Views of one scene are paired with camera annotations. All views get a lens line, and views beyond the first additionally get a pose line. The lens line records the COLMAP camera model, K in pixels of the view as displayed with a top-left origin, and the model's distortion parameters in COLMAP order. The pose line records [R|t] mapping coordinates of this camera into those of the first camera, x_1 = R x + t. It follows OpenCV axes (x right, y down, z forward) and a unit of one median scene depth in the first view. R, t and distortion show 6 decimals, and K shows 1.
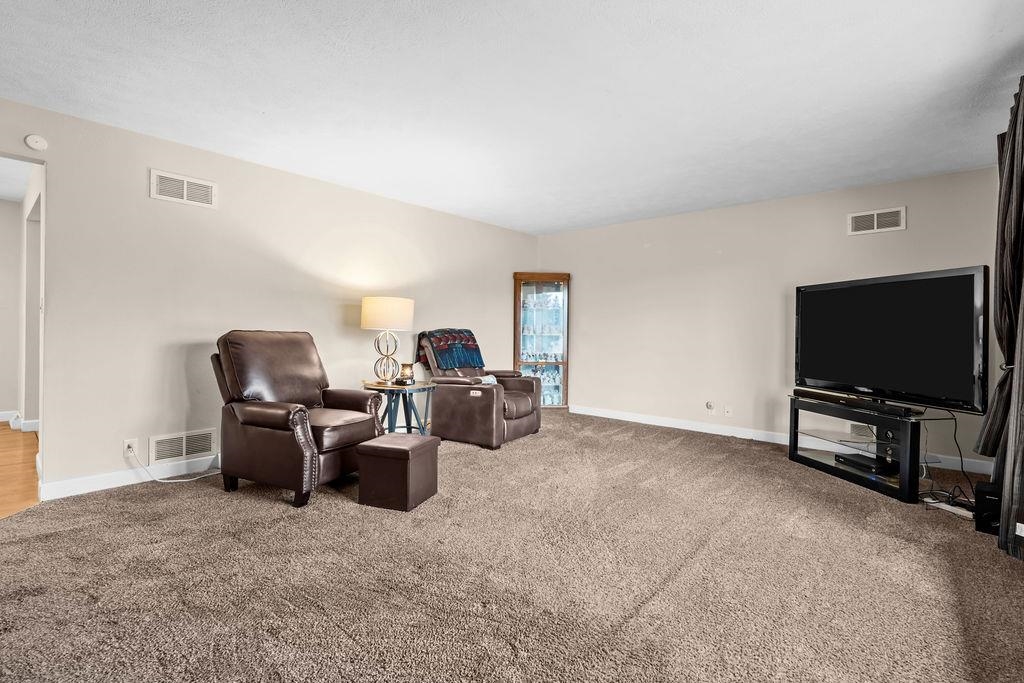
lens RADIAL K [[462.0, 0, 514.3], [0, 462.0, 330.7], [0, 0, 1]] dist [-0.000457, 0.000366]
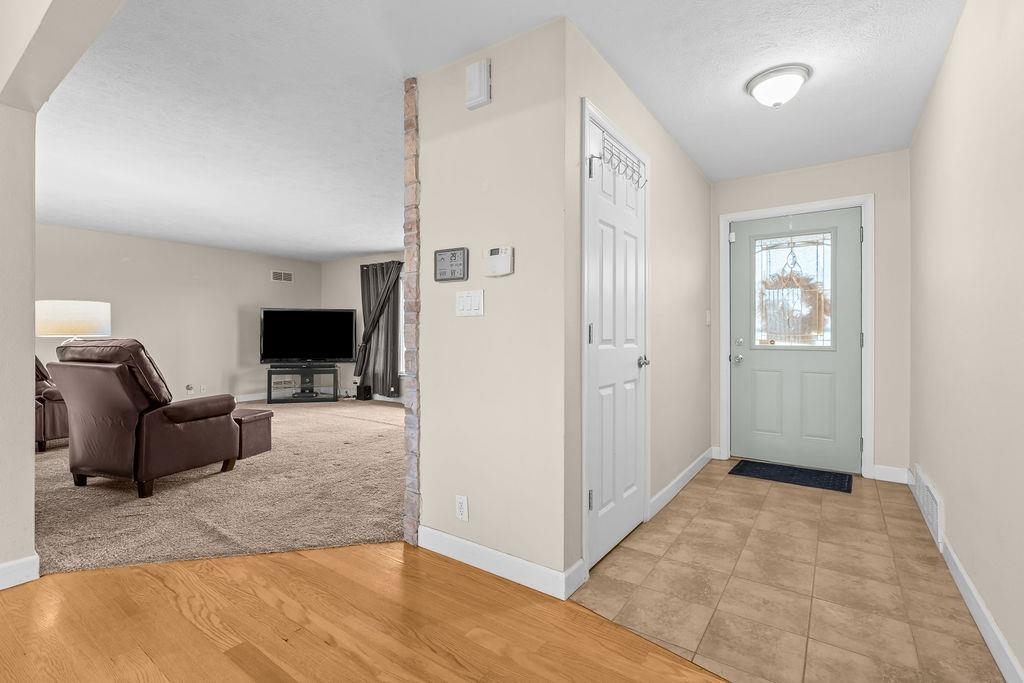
lens RADIAL K [[462.0, 0, 514.3], [0, 462.0, 330.7], [0, 0, 1]] dist [-0.000457, 0.000366]
pose [[-0.104811, -0.008332, 0.994457, -1.309215], [0.001611, 0.999962, 0.008548, -0.021967], [-0.994491, 0.002498, -0.104794, 0.228656]]
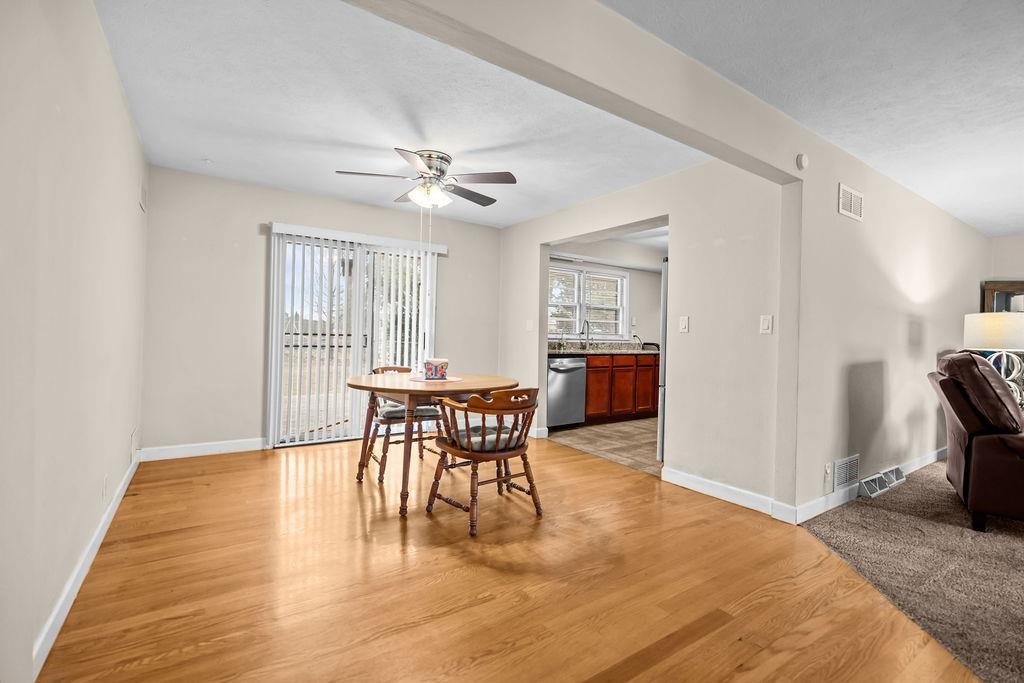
lens RADIAL K [[462.0, 0, 514.3], [0, 462.0, 330.7], [0, 0, 1]] dist [-0.000457, 0.000366]
pose [[0.969653, 0.007674, -0.244366, -0.980477], [-0.010876, 0.999872, -0.011757, -0.020222], [0.244245, 0.014058, 0.969612, -0.080001]]
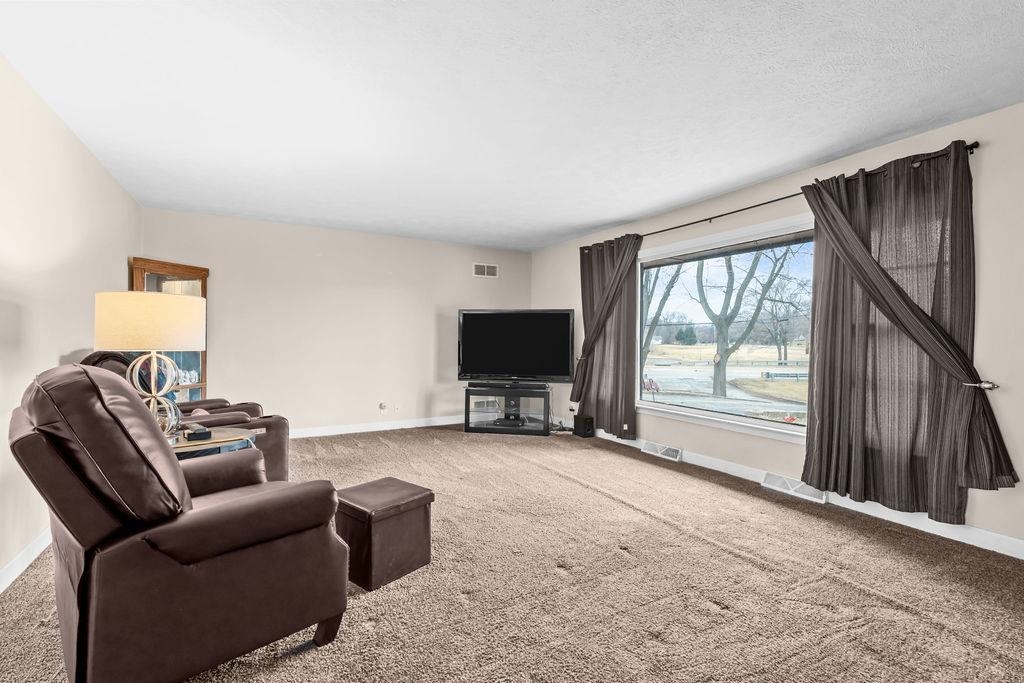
lens RADIAL K [[458.8, 0, 514.2], [0, 458.8, 337.6], [0, 0, 1]] dist [-0.001615, 0.000028]
pose [[0.334644, -0.011240, 0.942278, -0.675753], [0.000636, 0.999931, 0.011702, -0.026411], [-0.942345, -0.003317, 0.334628, 0.391786]]
